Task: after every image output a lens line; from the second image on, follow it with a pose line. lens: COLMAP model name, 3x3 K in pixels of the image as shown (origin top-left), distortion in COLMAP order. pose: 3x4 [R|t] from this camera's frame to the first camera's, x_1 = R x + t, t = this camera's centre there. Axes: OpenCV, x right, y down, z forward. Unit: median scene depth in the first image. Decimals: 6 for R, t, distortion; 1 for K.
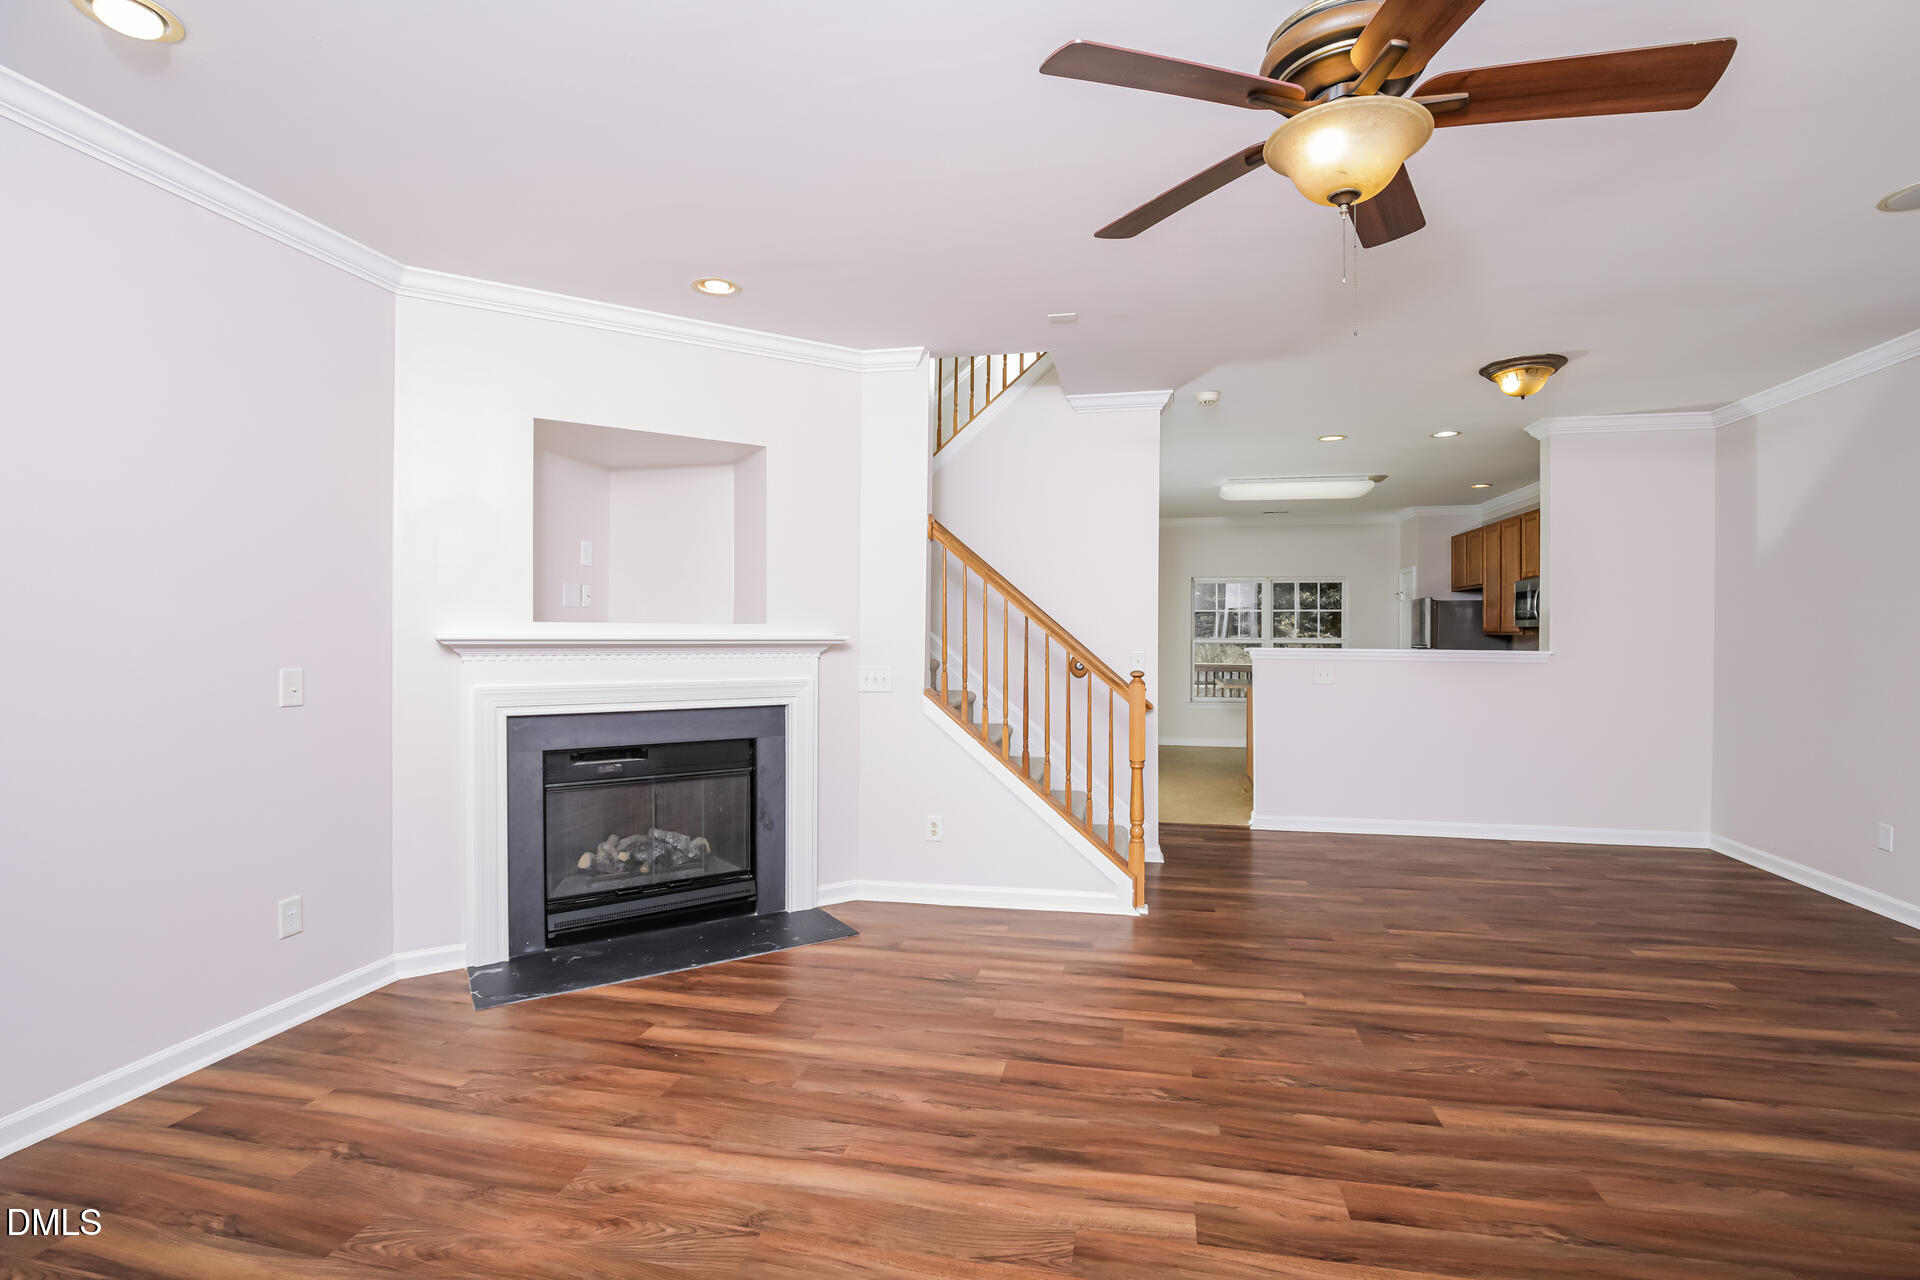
lens RADIAL K [[887.6, 0, 960.0], [0, 887.6, 640.0], [0, 0, 1]] dist [-0.029416, 0.000020]
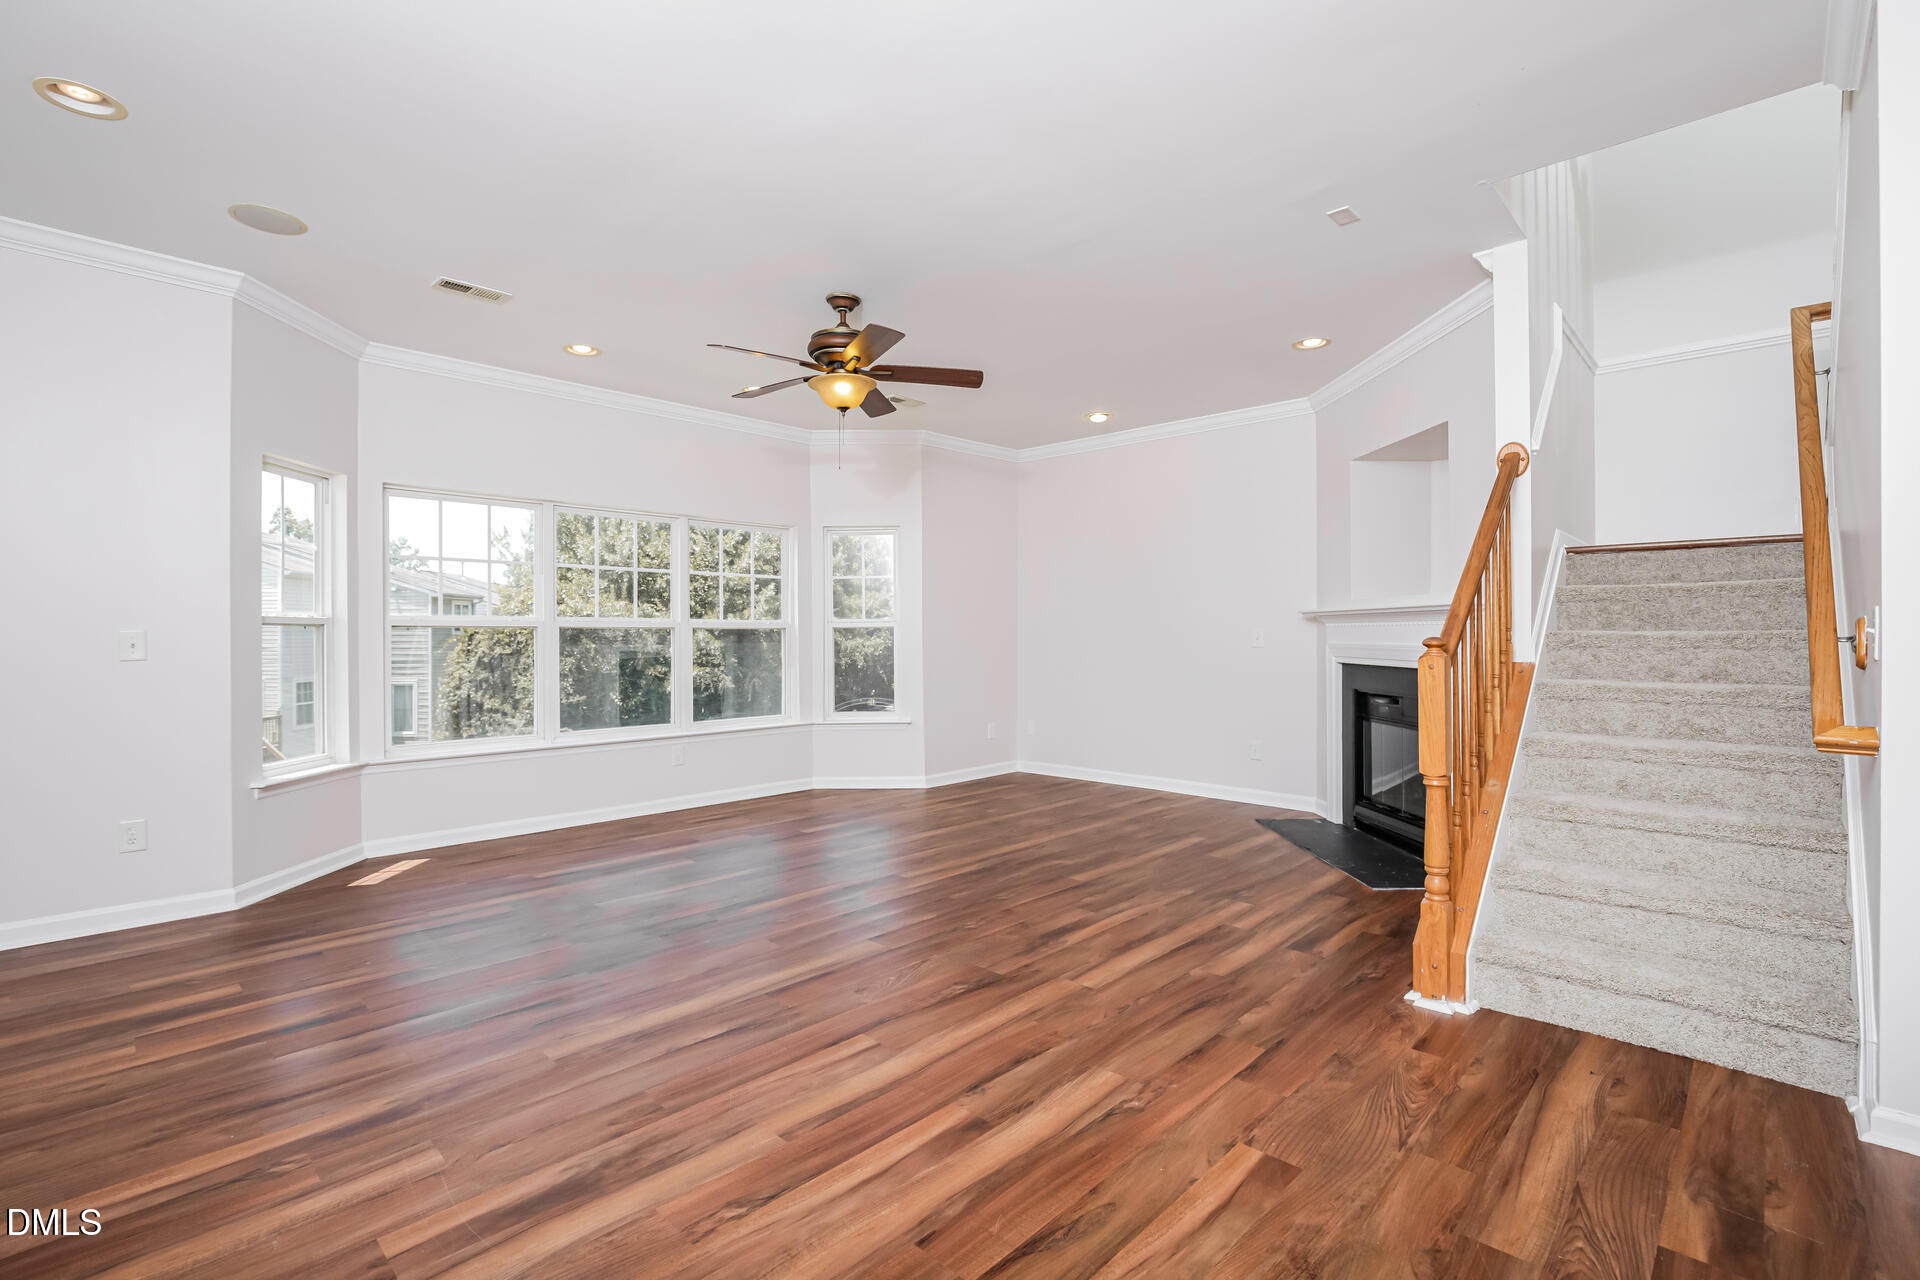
lens RADIAL K [[887.6, 0, 960.0], [0, 887.6, 640.0], [0, 0, 1]] dist [-0.029416, 0.000020]
pose [[-0.532309, 0.003701, -0.846542, 1.017891], [-0.004567, 0.999963, 0.007244, 0.035510], [0.846538, 0.007722, -0.532273, 1.137381]]
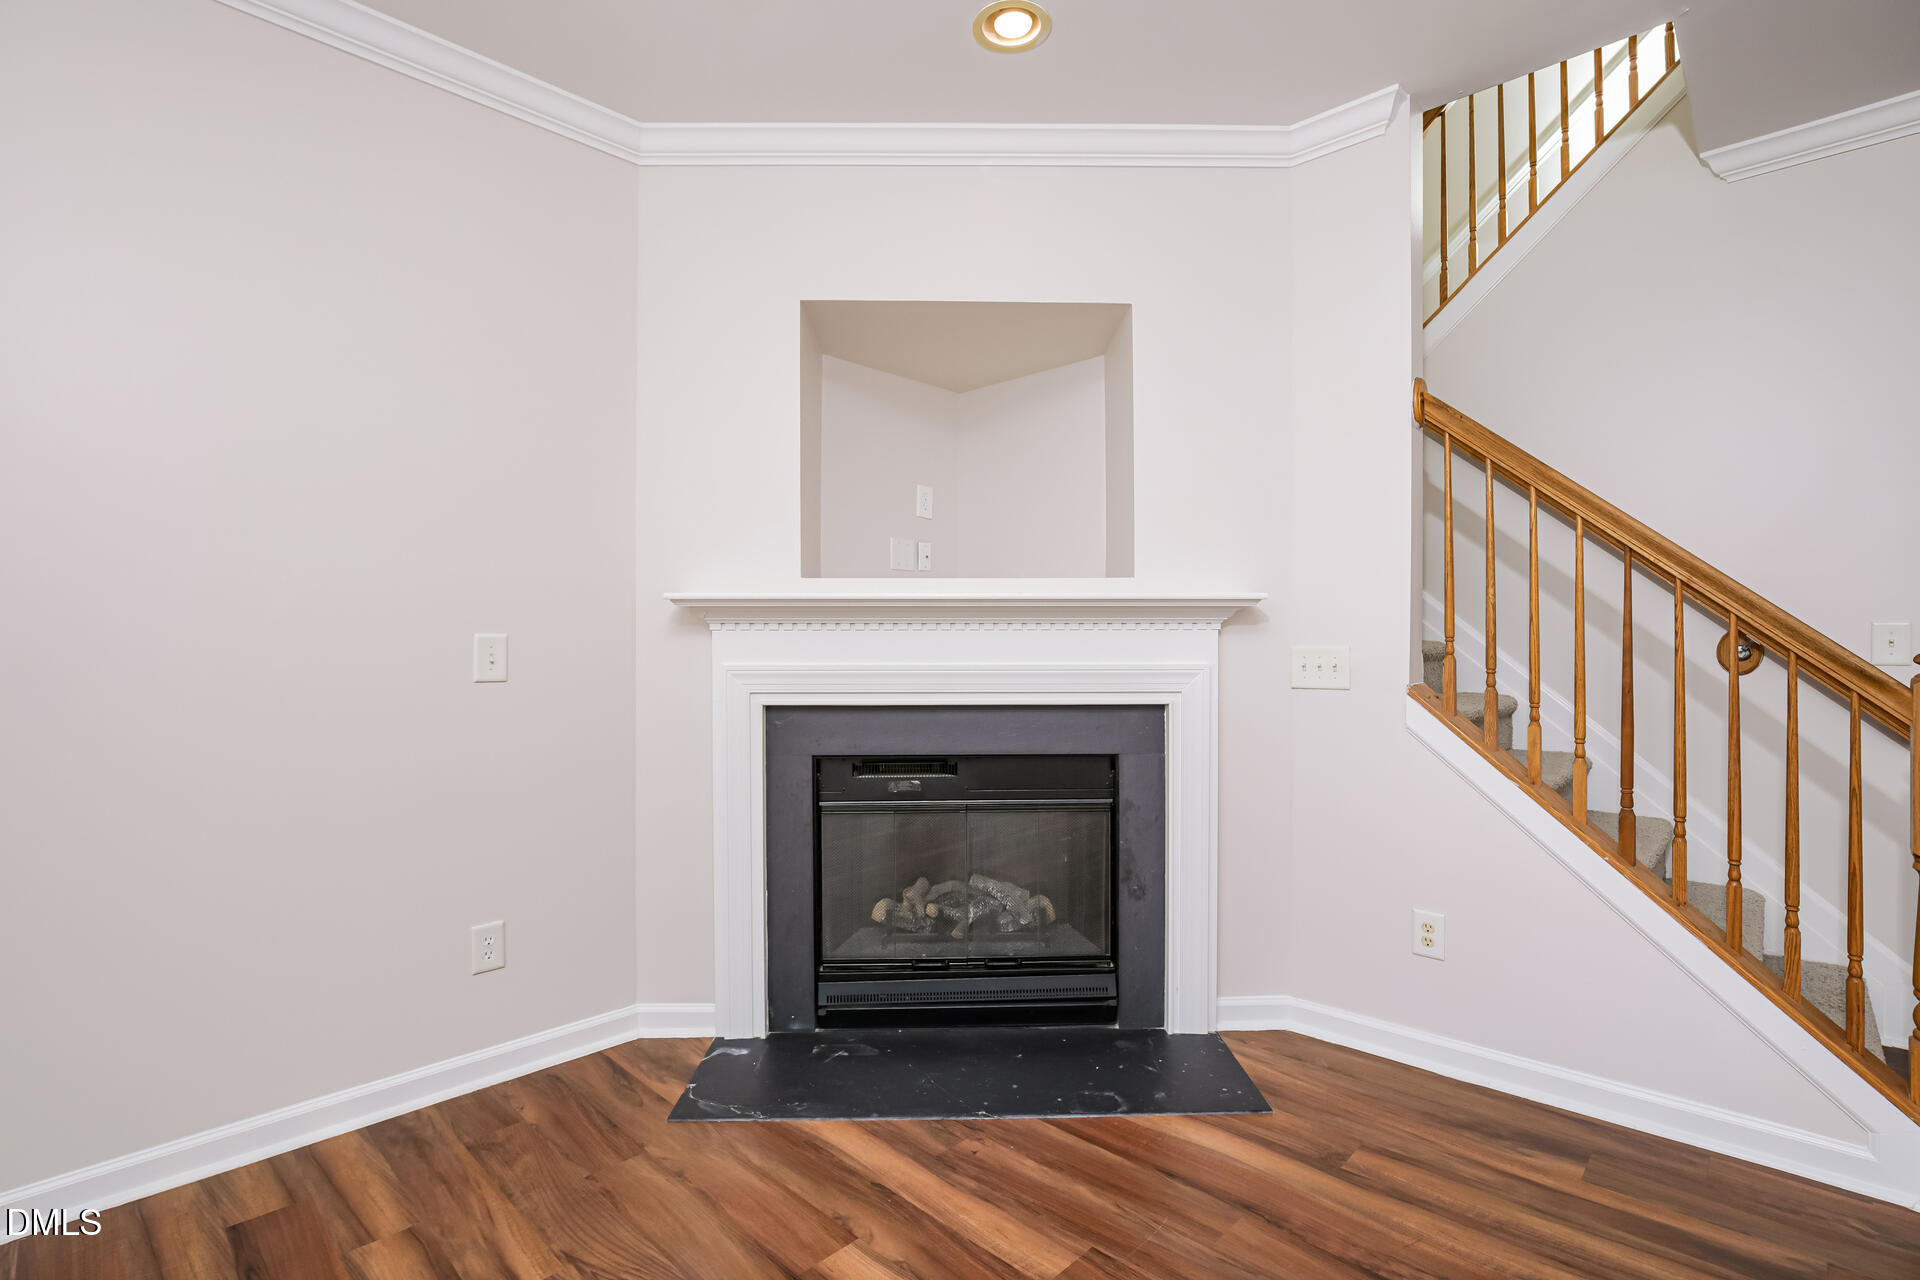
lens RADIAL K [[887.6, 0, 960.0], [0, 887.6, 640.0], [0, 0, 1]] dist [-0.029416, 0.000020]
pose [[0.850309, -0.005625, -0.526254, 0.013797], [0.000632, 0.999953, -0.009668, 0.035285], [0.526283, 0.007889, 0.850273, 0.413888]]
